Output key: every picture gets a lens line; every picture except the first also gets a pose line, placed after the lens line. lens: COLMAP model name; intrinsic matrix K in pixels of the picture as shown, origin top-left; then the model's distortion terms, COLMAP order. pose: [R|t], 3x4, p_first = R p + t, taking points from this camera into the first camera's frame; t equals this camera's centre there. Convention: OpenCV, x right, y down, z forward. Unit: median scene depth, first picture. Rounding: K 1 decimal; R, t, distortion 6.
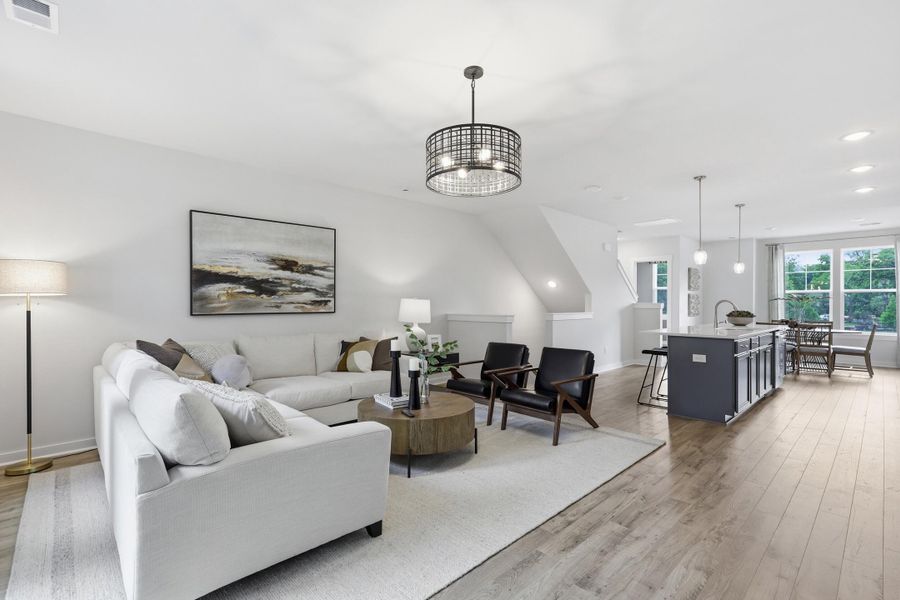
lens RADIAL K [[383.0, 0, 456.9], [0, 383.0, 304.8], [0, 0, 1]] dist [0.001334, -0.000050]
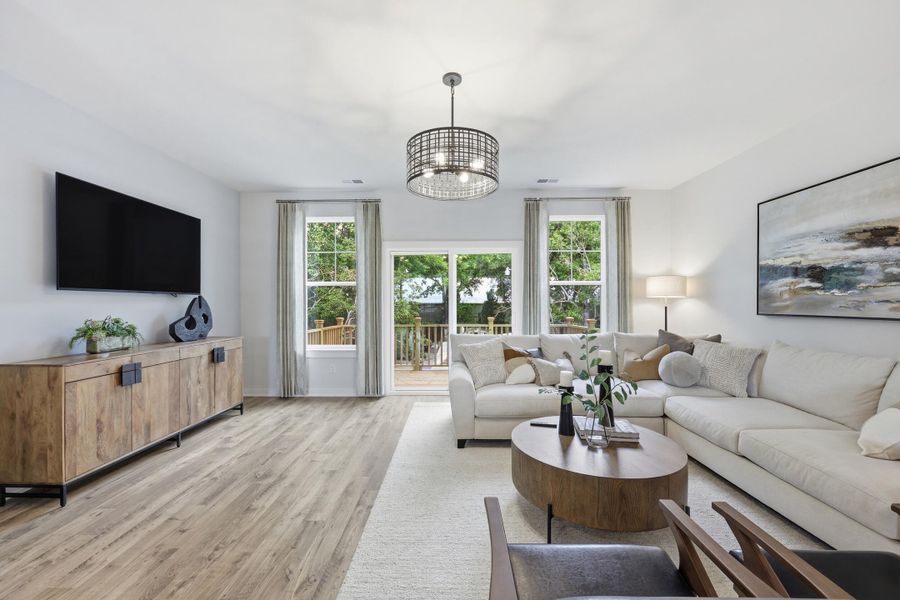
lens RADIAL K [[383.0, 0, 453.3], [0, 383.0, 298.5], [0, 0, 1]] dist [0.001334, -0.000050]
pose [[-0.697455, -0.002932, -0.716622, 0.472564], [0.001450, 0.999984, -0.005502, -0.007471], [0.716627, -0.004876, -0.697440, 1.035713]]
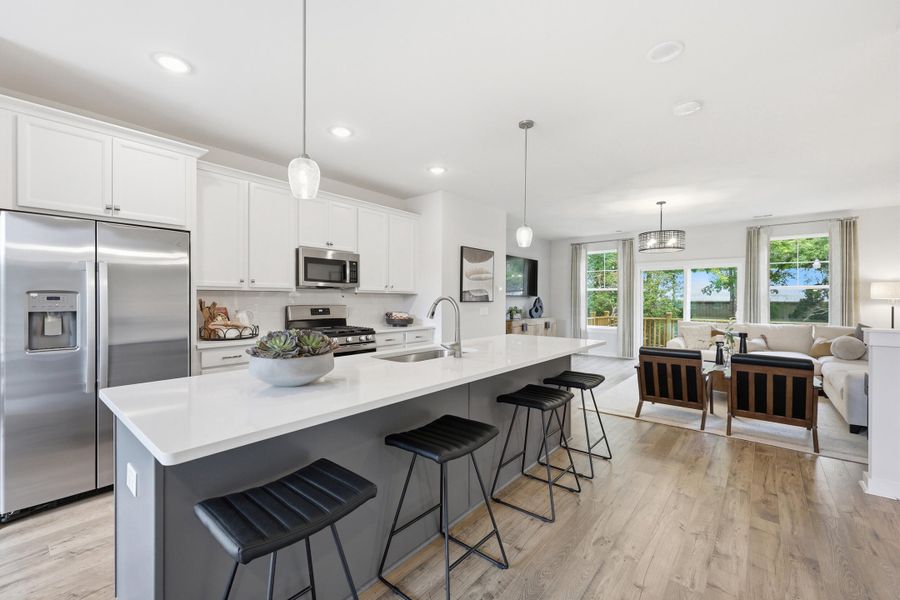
lens RADIAL K [[370.1, 0, 446.9], [0, 370.1, 298.1], [0, 0, 1]] dist [0.004268, 0.000478]
pose [[-0.994114, -0.003356, -0.108287, 1.101804], [-0.003653, 0.999990, 0.002550, -0.021664], [0.108278, 0.002931, -0.994116, 2.119966]]
